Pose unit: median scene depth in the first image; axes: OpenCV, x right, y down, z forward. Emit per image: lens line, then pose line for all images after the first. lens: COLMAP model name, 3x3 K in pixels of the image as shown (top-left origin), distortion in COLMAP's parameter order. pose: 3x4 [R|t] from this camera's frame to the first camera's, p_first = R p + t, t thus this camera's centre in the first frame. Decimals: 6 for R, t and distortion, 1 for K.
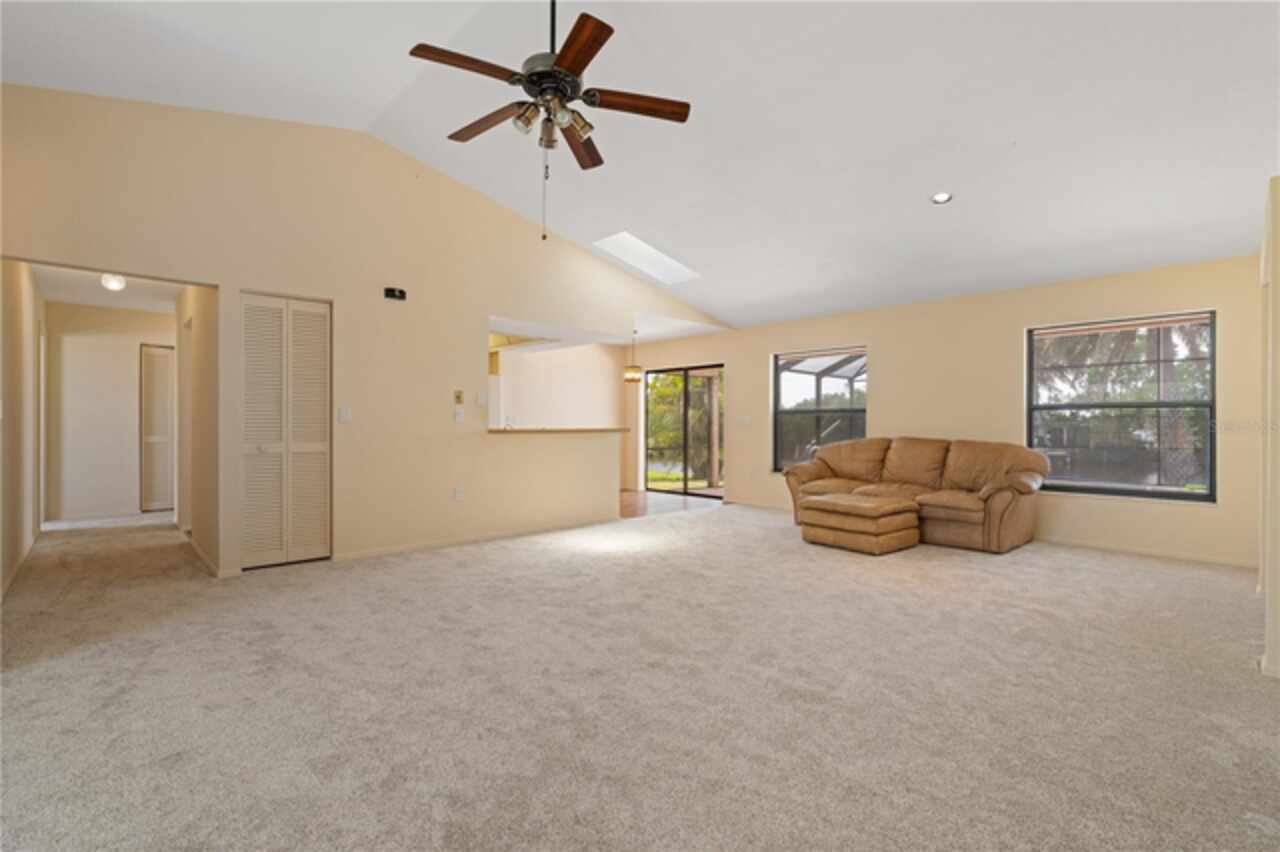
lens RADIAL K [[576.4, 0, 641.9], [0, 576.4, 426.4], [0, 0, 1]] dist [-0.003631, 0.000023]
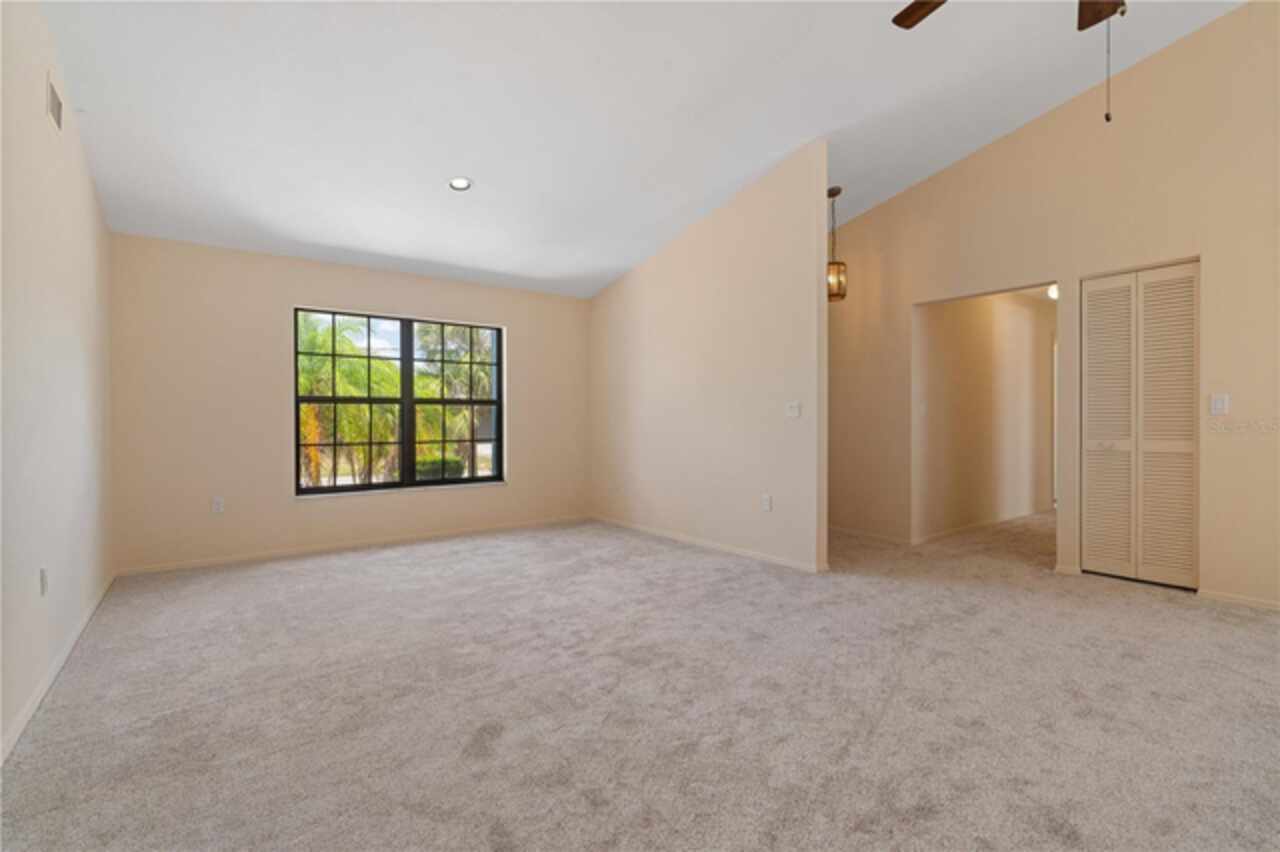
lens RADIAL K [[576.4, 0, 641.9], [0, 576.4, 426.4], [0, 0, 1]] dist [-0.003631, 0.000023]
pose [[-0.113383, 0.009071, -0.993510, 0.330534], [0.002752, 0.999957, 0.008815, -0.001567], [0.993548, -0.001735, -0.113403, 0.374491]]
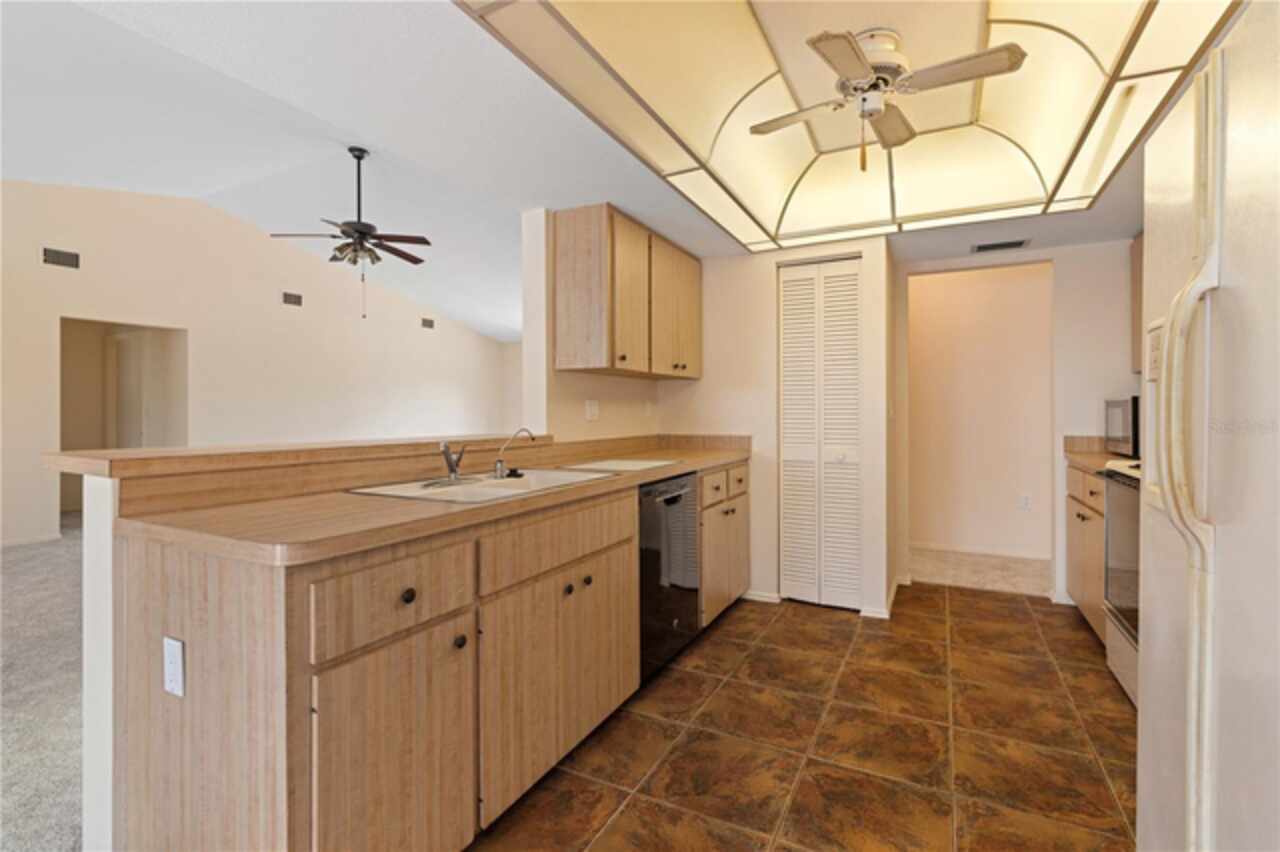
lens RADIAL K [[582.8, 0, 636.9], [0, 582.8, 408.9], [0, 0, 1]] dist [-0.000845, 0.000154]
pose [[-0.945282, -0.001795, -0.326248, -0.251987], [-0.000482, 0.999991, -0.004104, -0.020368], [0.326253, -0.003723, -0.945275, 1.976144]]
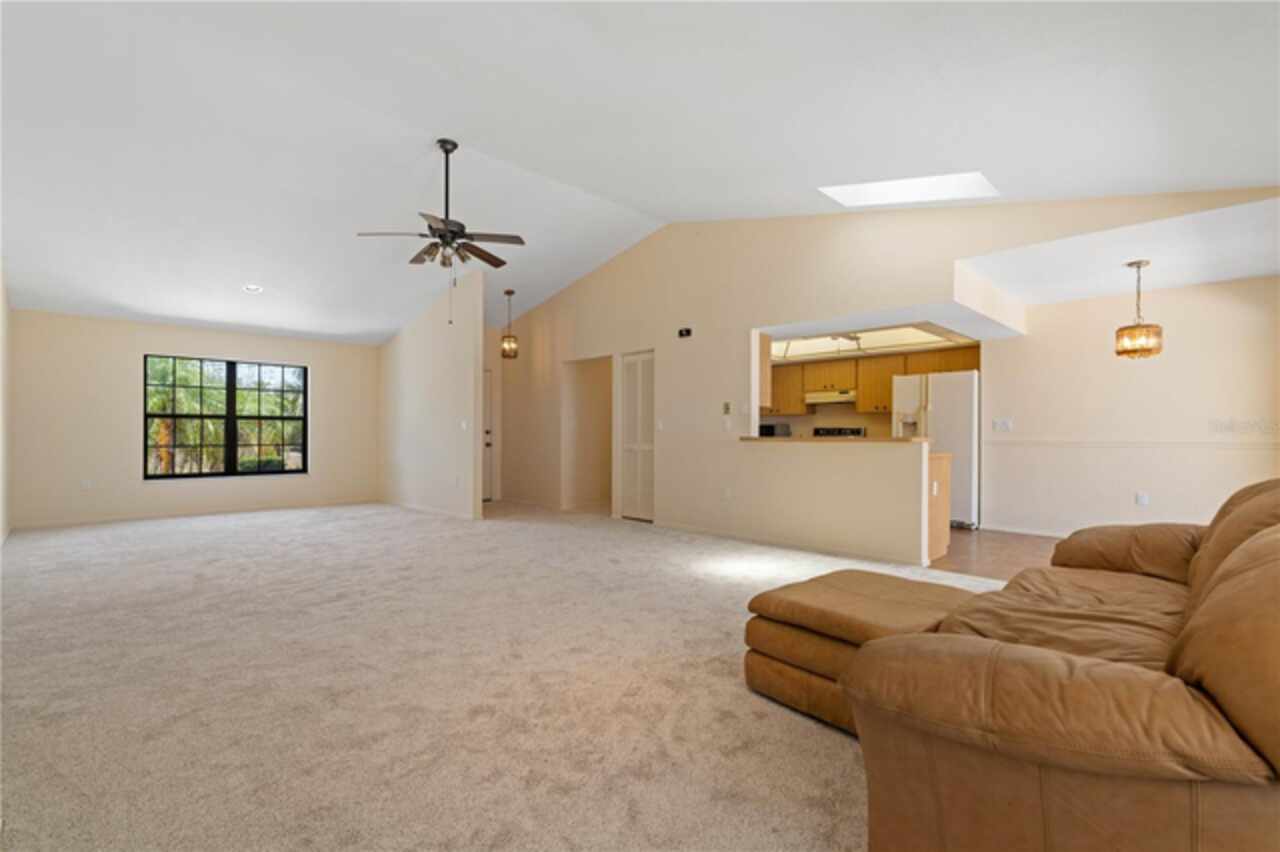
lens RADIAL K [[582.9, 0, 640.2], [0, 582.9, 431.6], [0, 0, 1]] dist [-0.005369, -0.000240]
pose [[0.017647, -0.003974, -0.999836, 1.036811], [-0.004839, 0.999980, -0.004059, 0.001180], [0.999833, 0.004910, 0.017627, 1.009030]]
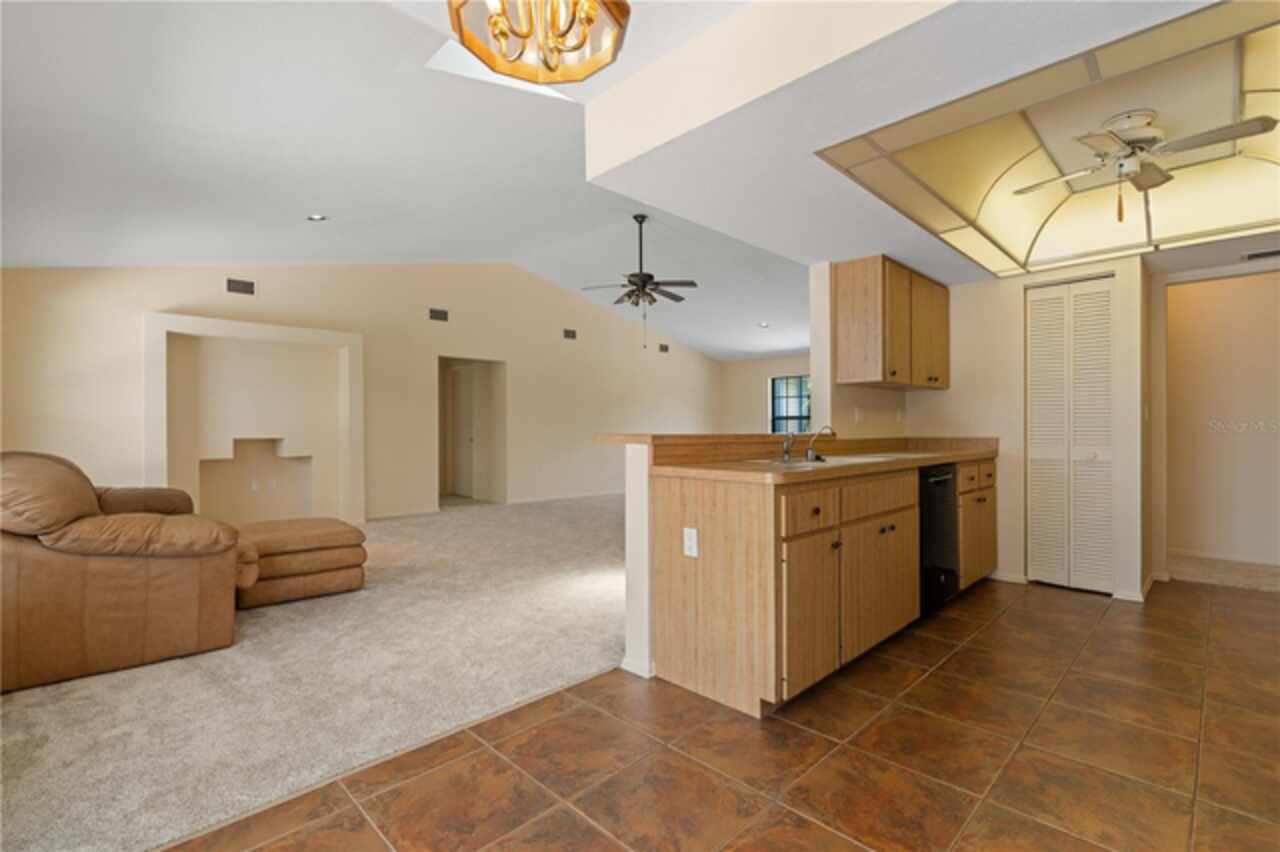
lens RADIAL K [[577.9, 0, 643.0], [0, 577.9, 429.7], [0, 0, 1]] dist [-0.002920, 0.000922]
pose [[-0.999654, 0.000558, -0.026289, -0.066223], [0.000487, 0.999996, 0.002714, -0.001308], [0.026291, 0.002700, -0.999651, 2.178257]]
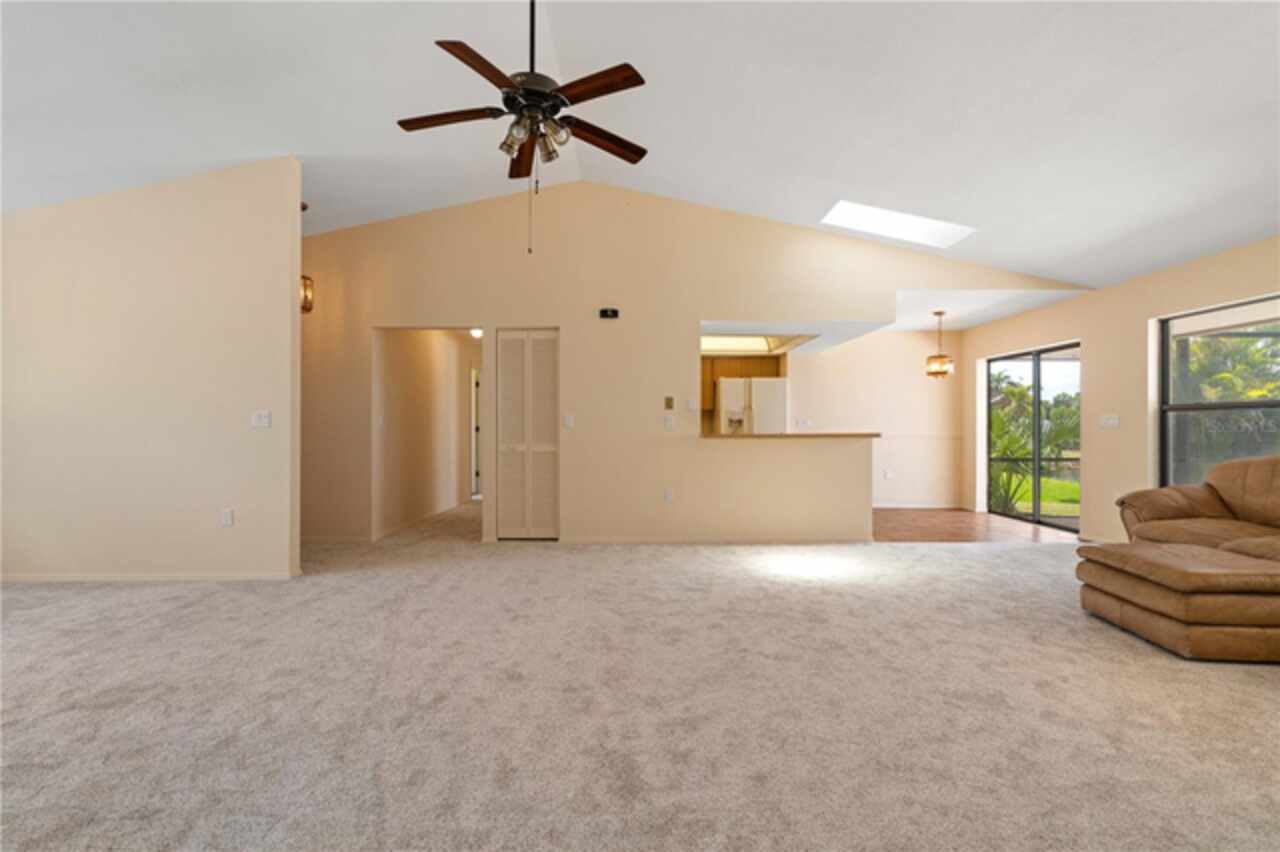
lens RADIAL K [[580.8, 0, 641.8], [0, 580.8, 429.3], [0, 0, 1]] dist [-0.003515, -0.000182]
pose [[0.729755, -0.000513, -0.683708, 0.457177], [-0.000182, 1.000000, -0.000945, -0.002753], [0.683709, 0.000813, 0.729755, 0.243443]]
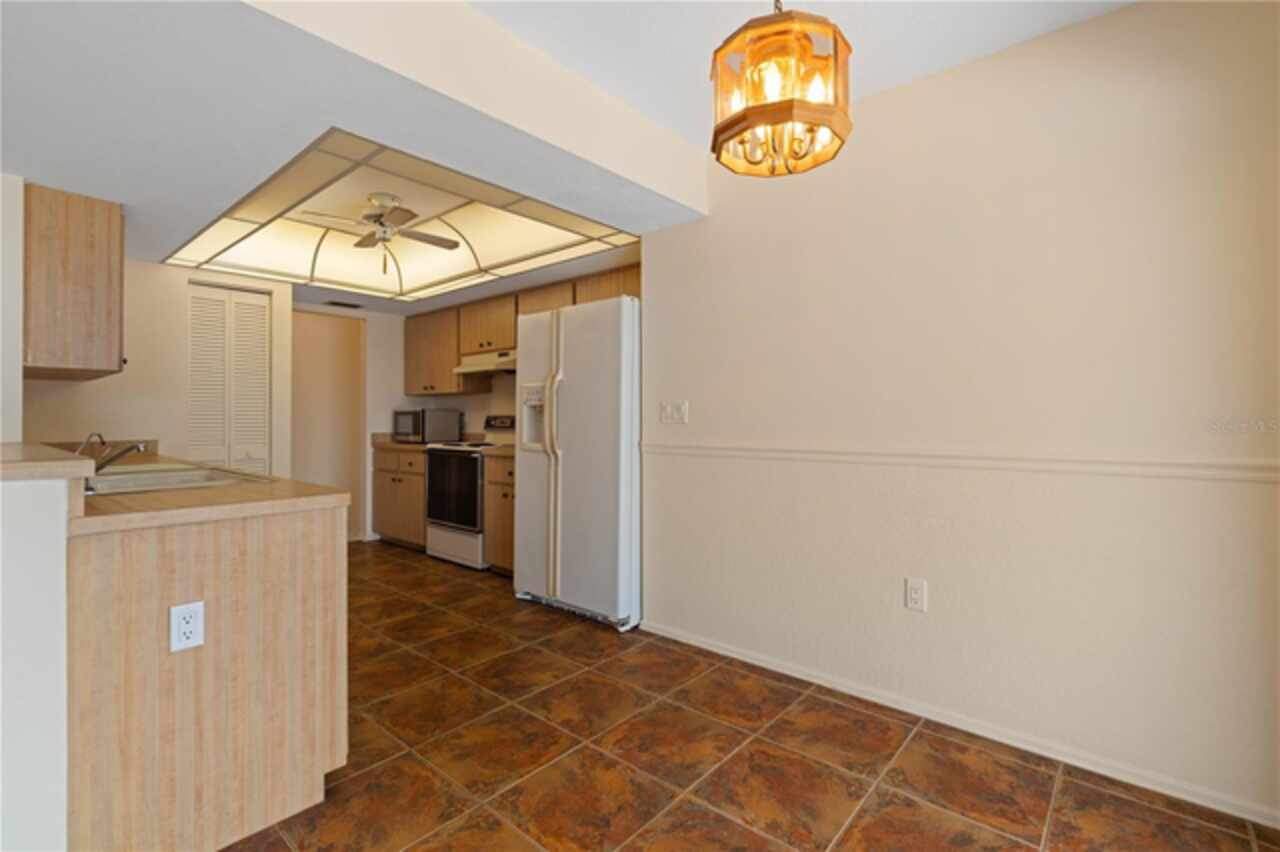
lens RADIAL K [[583.8, 0, 639.3], [0, 583.8, 413.5], [0, 0, 1]] dist [-0.000470, 0.000081]
pose [[0.097182, -0.010229, -0.995214, 0.253129], [0.000296, 0.999947, -0.010248, -0.015873], [0.995267, 0.000702, 0.097180, 1.859008]]
